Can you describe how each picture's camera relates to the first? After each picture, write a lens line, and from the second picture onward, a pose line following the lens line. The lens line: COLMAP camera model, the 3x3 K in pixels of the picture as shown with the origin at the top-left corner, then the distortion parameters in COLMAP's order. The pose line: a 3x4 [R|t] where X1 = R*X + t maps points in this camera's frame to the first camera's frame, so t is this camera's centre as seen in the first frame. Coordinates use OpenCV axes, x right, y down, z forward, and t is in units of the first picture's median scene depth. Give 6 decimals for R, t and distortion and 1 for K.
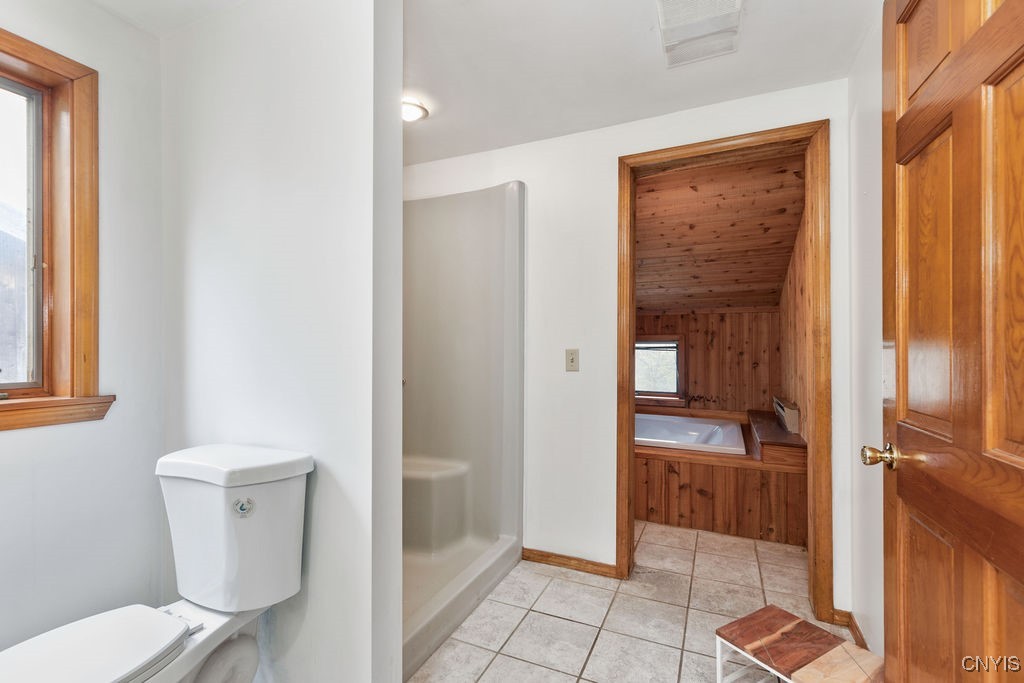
lens RADIAL K [[460.5, 0, 506.0], [0, 460.5, 348.0], [0, 0, 1]] dist [0.008014, -0.001295]
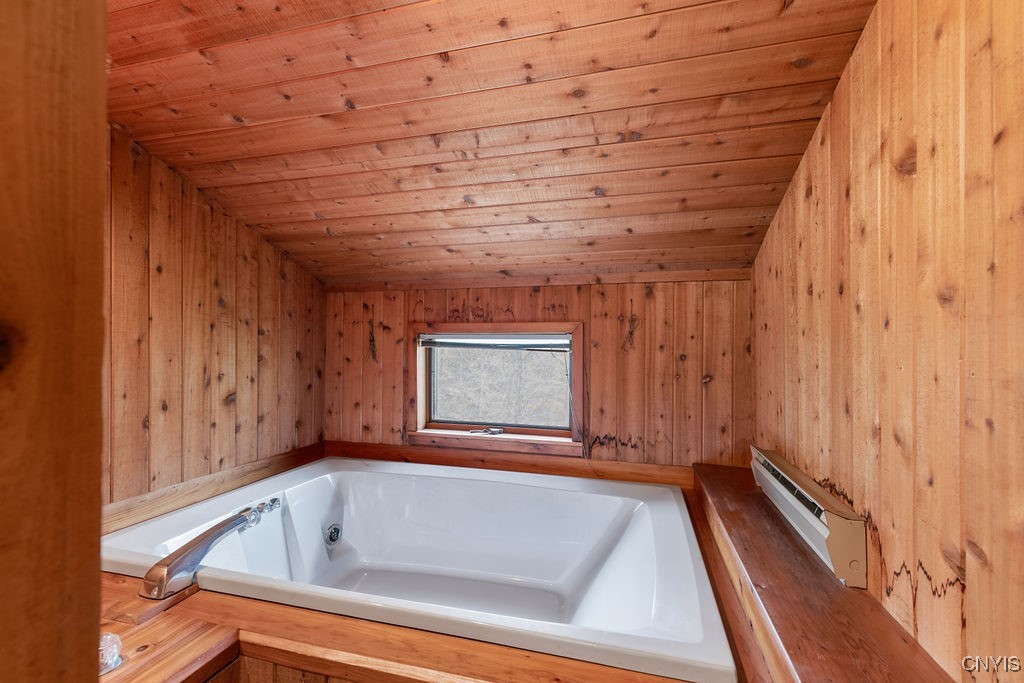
lens RADIAL K [[460.5, 0, 511.4], [0, 460.5, 348.3], [0, 0, 1]] dist [0.008014, -0.001295]
pose [[0.984872, 0.006305, 0.173168, 0.222301], [-0.006549, 0.999978, 0.000842, 0.001786], [-0.173159, -0.001963, 0.984892, 0.508861]]
